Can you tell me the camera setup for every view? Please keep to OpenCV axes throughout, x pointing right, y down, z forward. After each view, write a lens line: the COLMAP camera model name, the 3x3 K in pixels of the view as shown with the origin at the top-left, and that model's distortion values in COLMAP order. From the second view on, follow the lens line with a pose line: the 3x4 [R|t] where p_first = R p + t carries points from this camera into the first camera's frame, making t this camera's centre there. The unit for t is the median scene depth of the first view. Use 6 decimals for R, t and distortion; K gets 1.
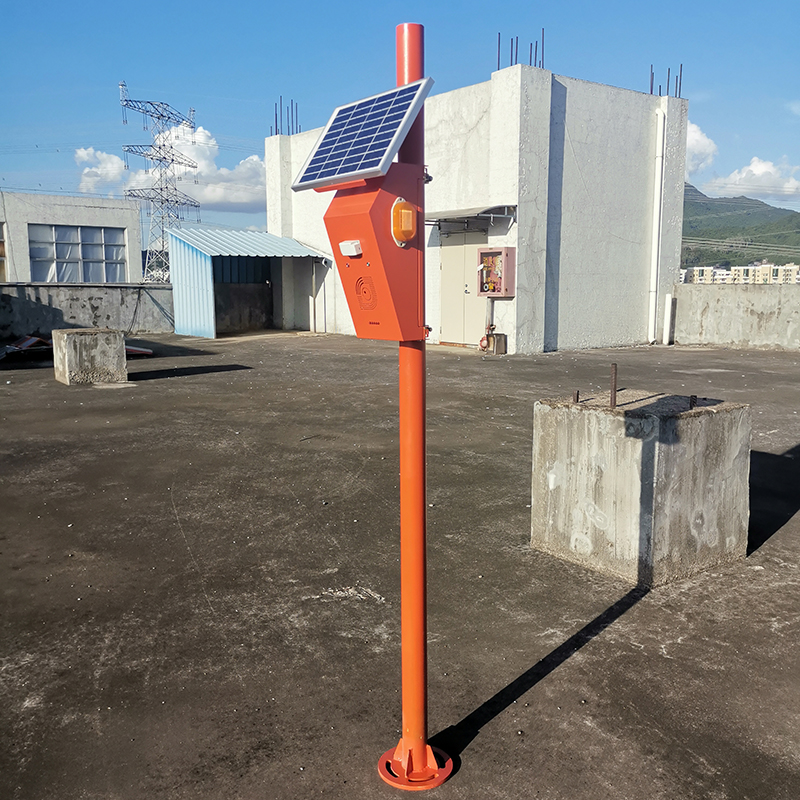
lens RADIAL K [[839.2, 0, 405.2], [0, 839.2, 399.7], [0, 0, 1]] dist [0.040094, 0.000000]
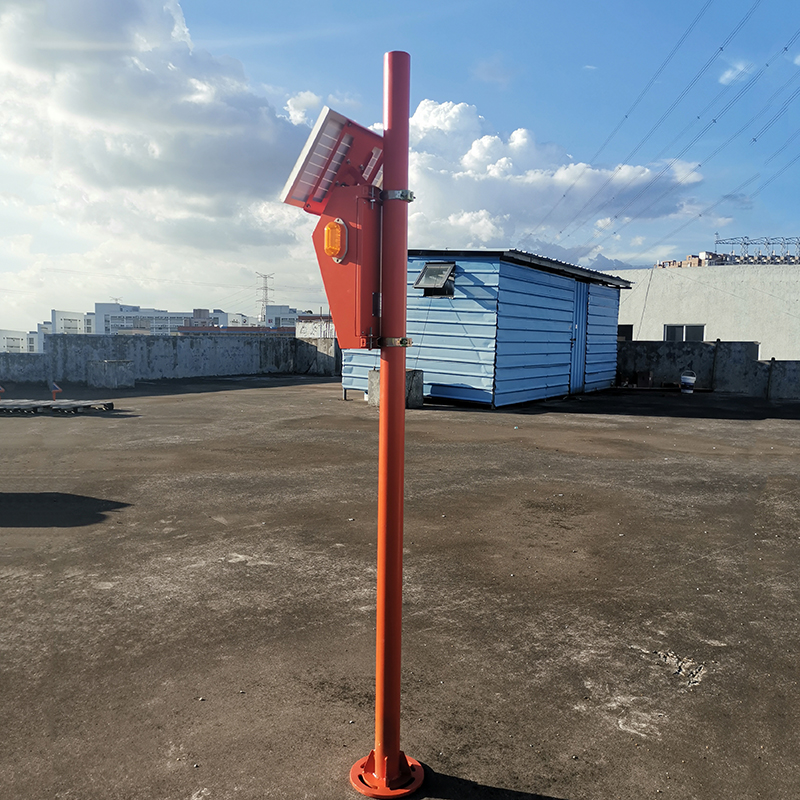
lens RADIAL K [[707.7, 0, 351.0], [0, 707.7, 399.8], [0, 0, 1]] dist [0.045539, -0.019680]
pose [[0.370510, 0.084979, -0.924933, 0.403286], [-0.140337, 0.989496, 0.034695, -0.017483], [0.918165, 0.116947, 0.378544, 0.315005]]
